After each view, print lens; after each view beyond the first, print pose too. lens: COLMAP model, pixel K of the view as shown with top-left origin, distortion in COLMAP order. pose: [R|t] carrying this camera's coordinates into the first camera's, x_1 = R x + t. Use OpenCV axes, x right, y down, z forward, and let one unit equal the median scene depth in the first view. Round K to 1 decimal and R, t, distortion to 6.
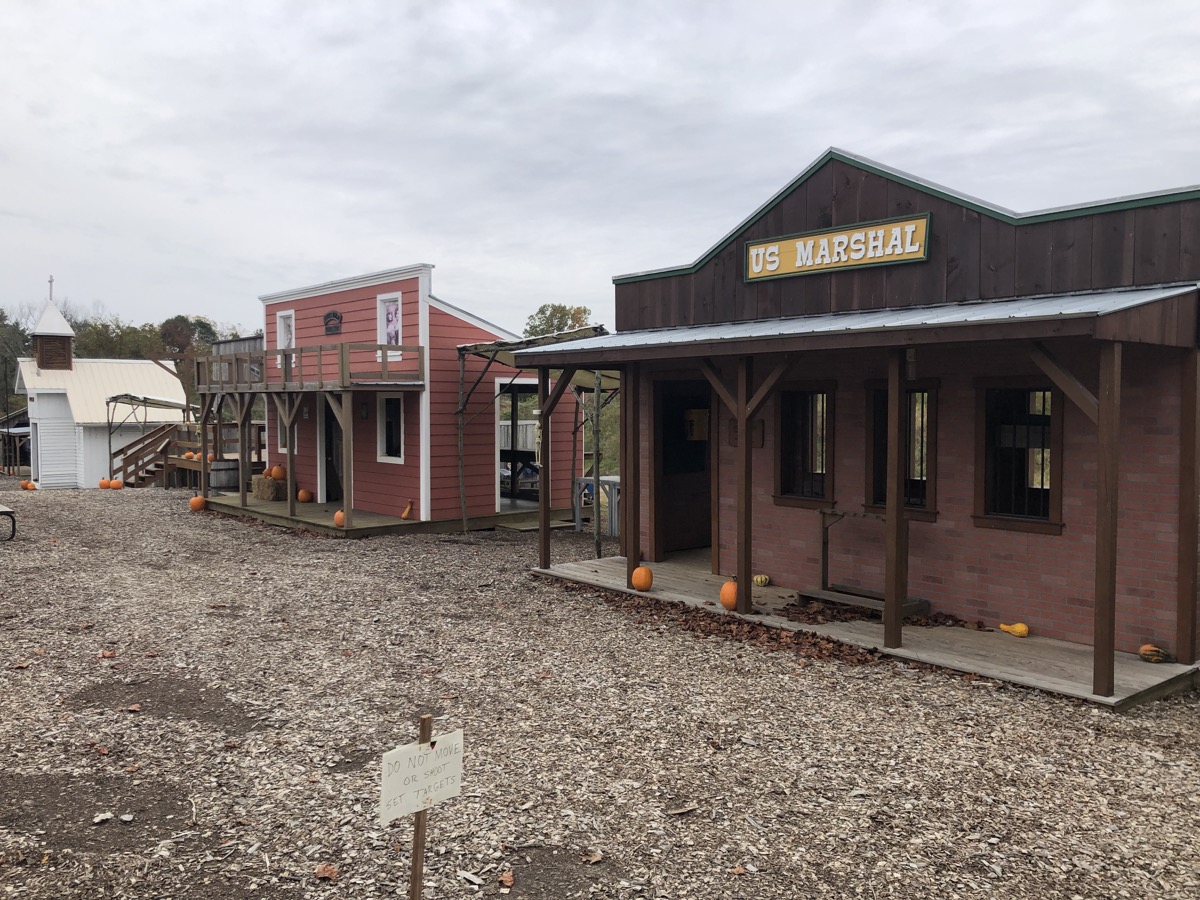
lens RADIAL K [[990.7, 0, 606.8], [0, 990.7, 437.1], [0, 0, 1]] dist [0.038555, -0.014303]
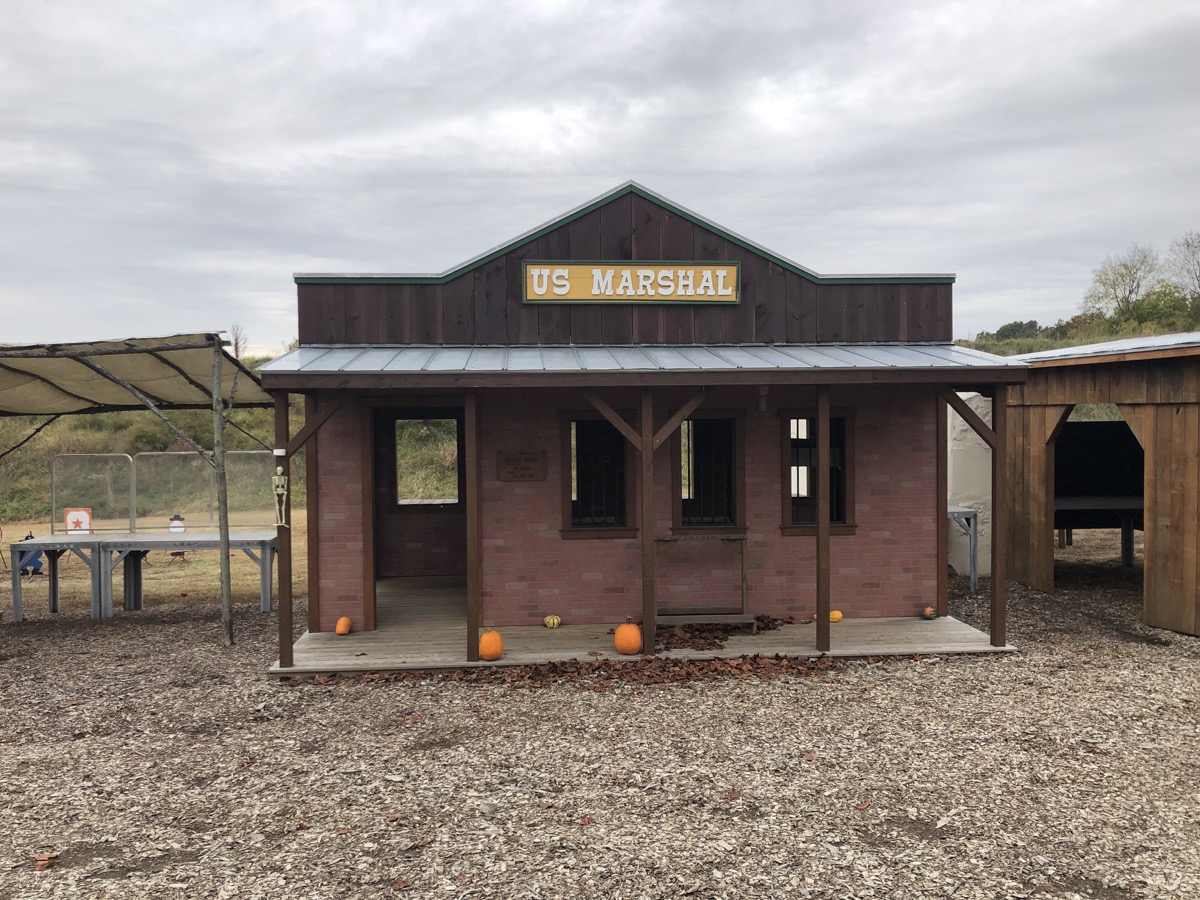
lens RADIAL K [[990.7, 0, 602.5], [0, 990.7, 445.5], [0, 0, 1]] dist [0.038555, -0.014303]
pose [[0.567913, -0.042114, 0.822010, -0.642288], [0.036476, 0.998997, 0.025980, -0.049926], [-0.822280, 0.015229, 0.568880, 0.460267]]
